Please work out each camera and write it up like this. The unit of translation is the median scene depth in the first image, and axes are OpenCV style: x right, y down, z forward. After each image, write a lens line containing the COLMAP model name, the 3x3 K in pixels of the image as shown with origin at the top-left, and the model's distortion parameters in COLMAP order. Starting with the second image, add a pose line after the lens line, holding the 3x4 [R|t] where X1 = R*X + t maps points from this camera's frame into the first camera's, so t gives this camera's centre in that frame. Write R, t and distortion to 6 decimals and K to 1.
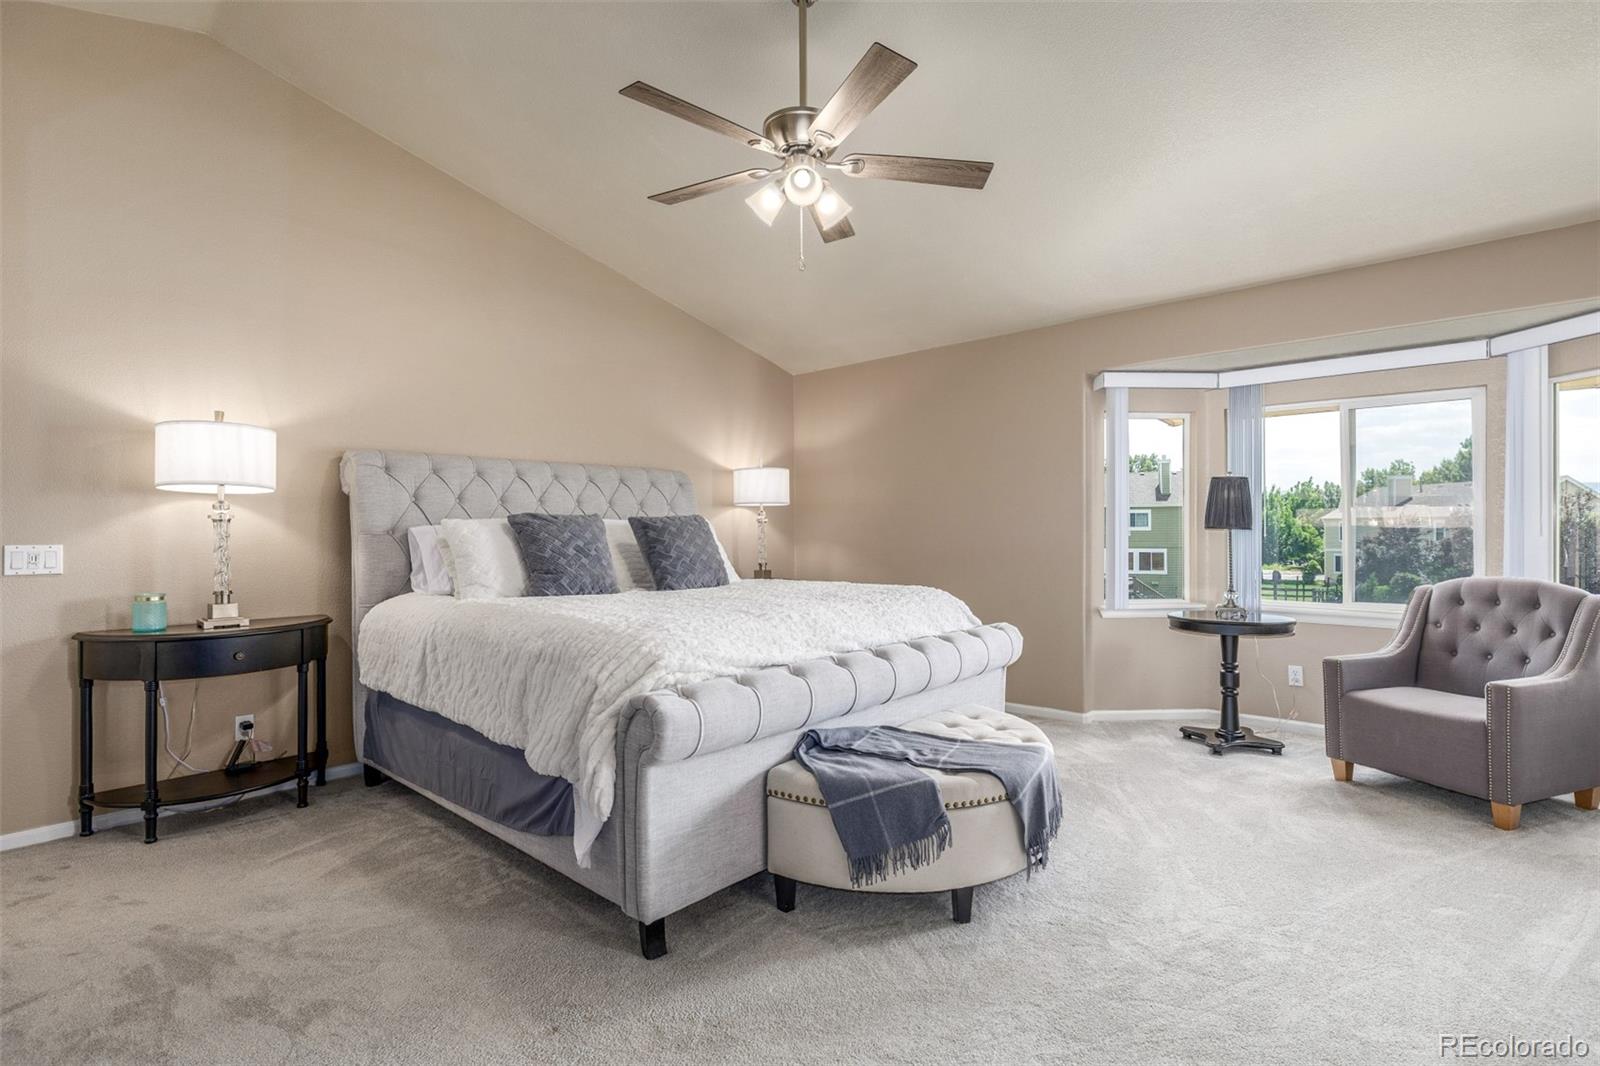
lens RADIAL K [[778.9, 0, 796.5], [0, 778.9, 529.0], [0, 0, 1]] dist [-0.001115, -0.000446]
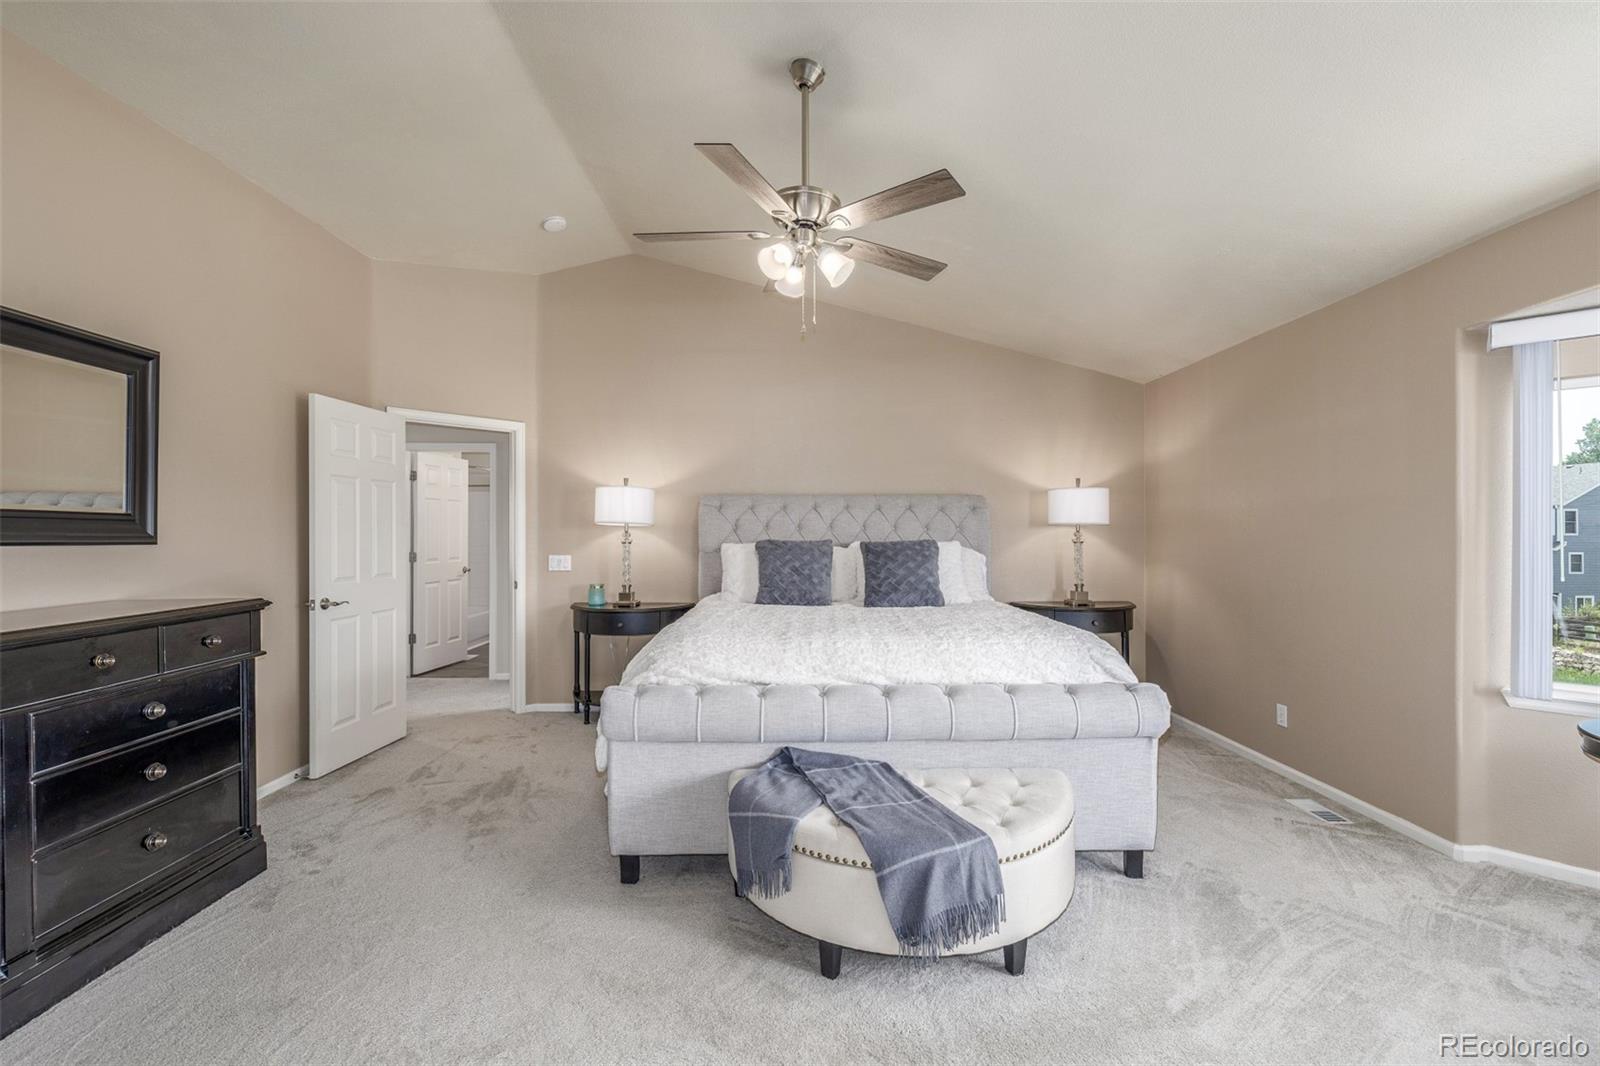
lens RADIAL K [[671.9, 0, 797.7], [0, 671.9, 531.2], [0, 0, 1]] dist [-0.000114, -0.000448]
pose [[0.679977, 0.005210, -0.733215, 0.617245], [-0.003387, 0.999986, 0.003964, -0.046262], [0.733225, -0.000212, 0.679986, 0.301456]]
